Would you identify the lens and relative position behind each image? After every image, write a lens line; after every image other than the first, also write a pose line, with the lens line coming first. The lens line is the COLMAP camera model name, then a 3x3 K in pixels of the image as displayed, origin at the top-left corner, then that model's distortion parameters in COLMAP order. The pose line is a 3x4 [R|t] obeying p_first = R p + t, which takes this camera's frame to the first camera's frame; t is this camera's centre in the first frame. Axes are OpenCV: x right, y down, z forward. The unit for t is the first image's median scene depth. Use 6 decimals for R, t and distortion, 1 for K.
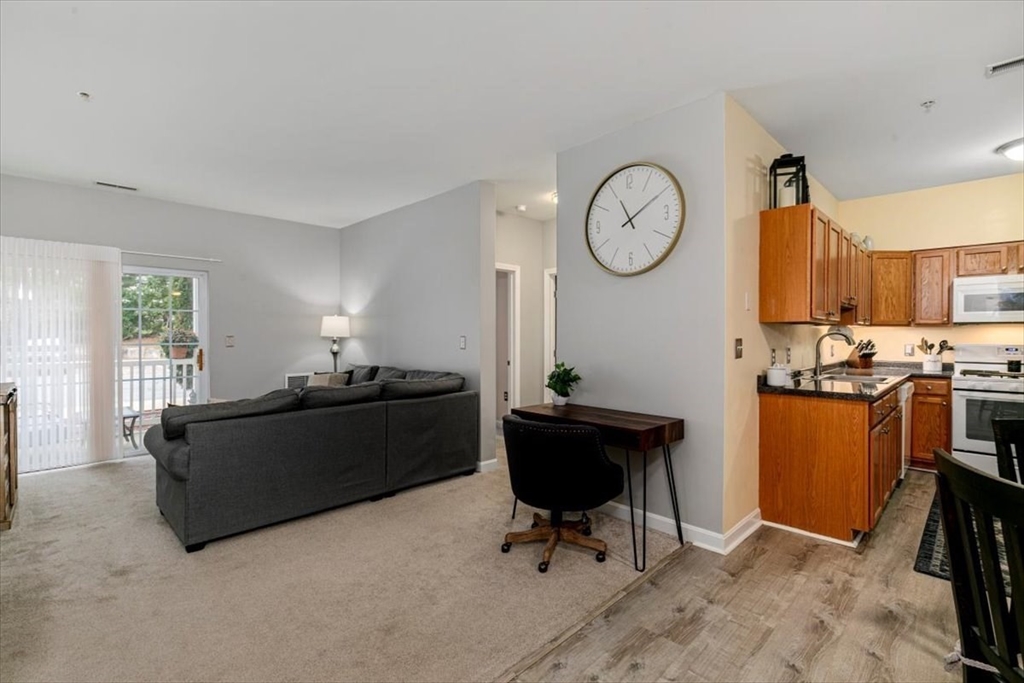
lens RADIAL K [[460.4, 0, 501.9], [0, 460.4, 336.2], [0, 0, 1]] dist [0.001593, 0.000246]
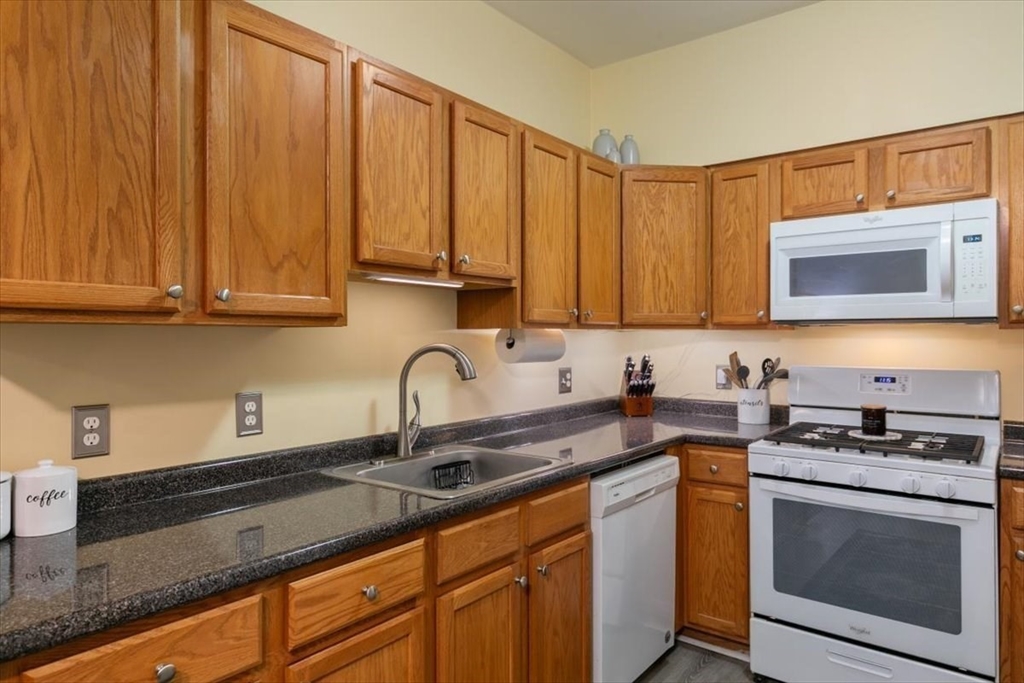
lens RADIAL K [[631.8, 0, 493.2], [0, 631.8, 338.0], [0, 0, 1]] dist [0.000322, -0.002262]
pose [[0.993636, -0.005163, 0.112520, 0.652396], [0.005481, 0.999982, -0.002518, -0.012525], [-0.112505, 0.003119, 0.993646, 0.425242]]
